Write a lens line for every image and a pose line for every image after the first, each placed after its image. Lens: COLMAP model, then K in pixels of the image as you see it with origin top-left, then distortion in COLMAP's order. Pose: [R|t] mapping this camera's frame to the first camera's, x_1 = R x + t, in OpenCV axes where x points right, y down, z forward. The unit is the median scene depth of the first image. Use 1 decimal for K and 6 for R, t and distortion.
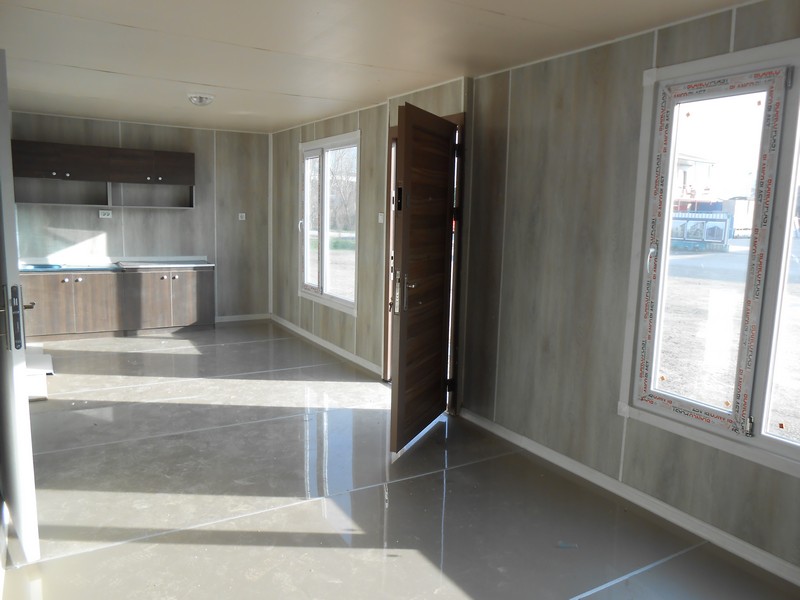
lens RADIAL K [[600.3, 0, 399.9], [0, 600.3, 298.1], [0, 0, 1]] dist [-0.047083, 0.021764]
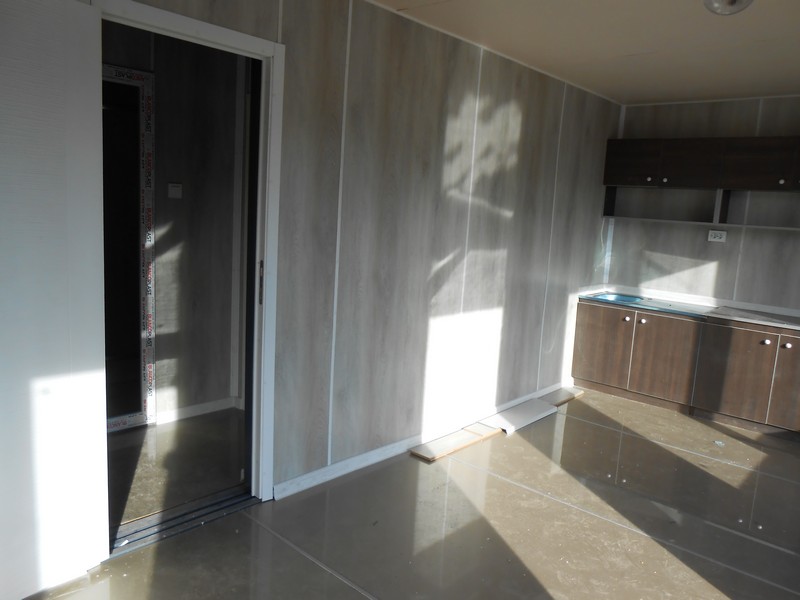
lens RADIAL K [[600.3, 0, 403.5], [0, 600.3, 304.1], [0, 0, 1]] dist [-0.047083, 0.021764]
pose [[0.299054, 0.133490, -0.944853, 0.059970], [-0.184976, 0.979495, 0.079837, -0.052709], [0.936136, 0.150899, 0.317614, 0.460173]]
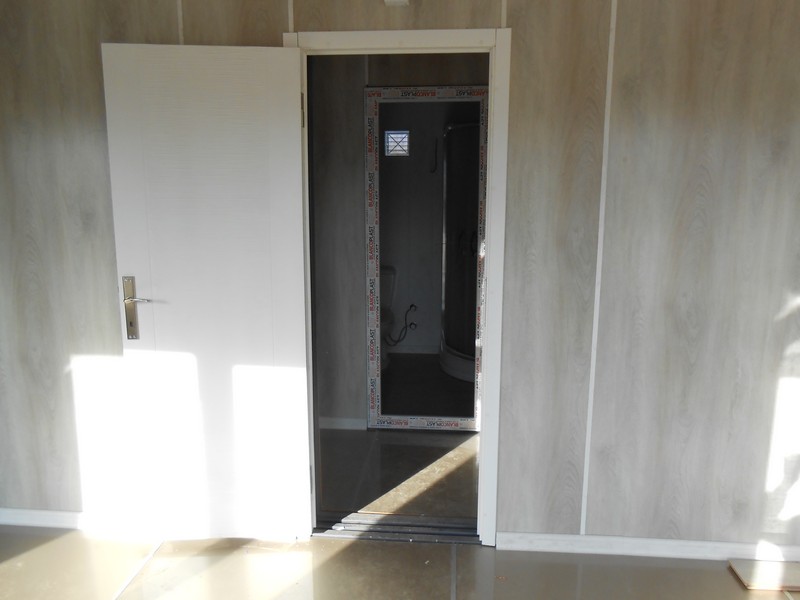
lens RADIAL K [[600.3, 0, 401.4], [0, 600.3, 304.7], [0, 0, 1]] dist [-0.047083, 0.021764]
pose [[-0.575484, 0.108458, -0.810589, -0.028703], [-0.140245, 0.963396, 0.228472, -0.090206], [0.805698, 0.245162, -0.539208, 0.646578]]
